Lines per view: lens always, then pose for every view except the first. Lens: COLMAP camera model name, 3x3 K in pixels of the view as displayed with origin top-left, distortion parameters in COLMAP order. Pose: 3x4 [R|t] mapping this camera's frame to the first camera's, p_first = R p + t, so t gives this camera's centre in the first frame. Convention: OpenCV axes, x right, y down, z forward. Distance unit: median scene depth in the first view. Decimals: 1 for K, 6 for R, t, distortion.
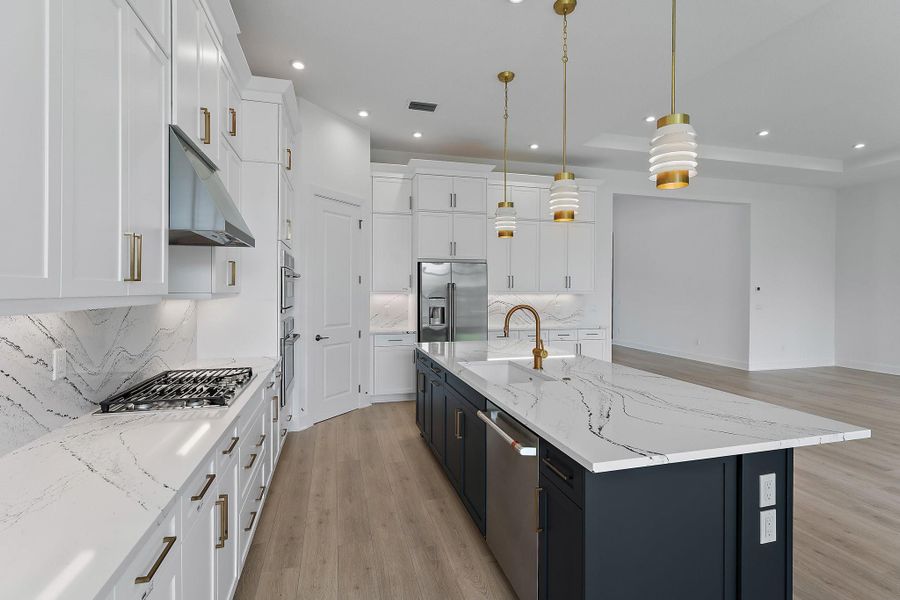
lens RADIAL K [[425.9, 0, 445.4], [0, 425.9, 290.0], [0, 0, 1]] dist [-0.002594, -0.003078]
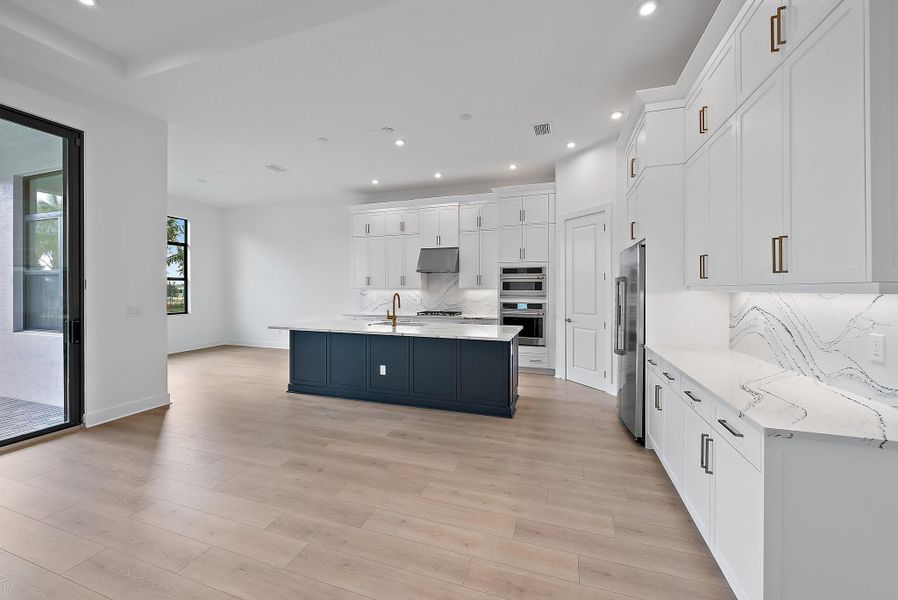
lens RADIAL K [[340.3, 0, 451.1], [0, 340.3, 289.9], [0, 0, 1]] dist [-0.002322, -0.000052]
pose [[-0.538011, 0.002122, -0.842935, 1.017710], [-0.001033, 0.999994, 0.003177, 0.010326], [0.842937, 0.002580, -0.538006, 1.504662]]
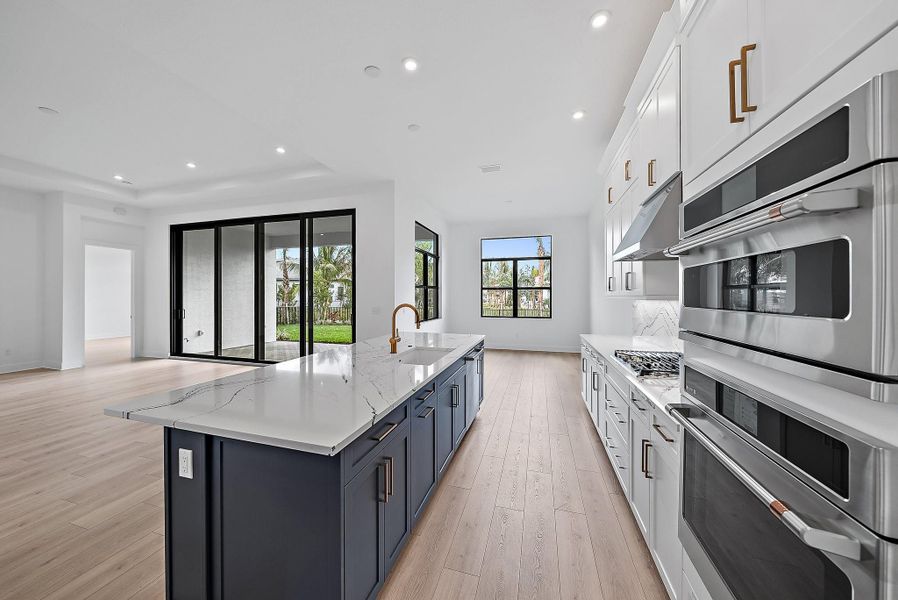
lens RADIAL K [[311.5, 0, 446.0], [0, 311.5, 295.1], [0, 0, 1]] dist [-0.006513, 0.000517]
pose [[-0.867255, -0.004431, 0.497844, -0.279292], [-0.003474, 0.999990, 0.002848, 0.003882], [-0.497851, 0.000741, -0.867262, 1.261822]]
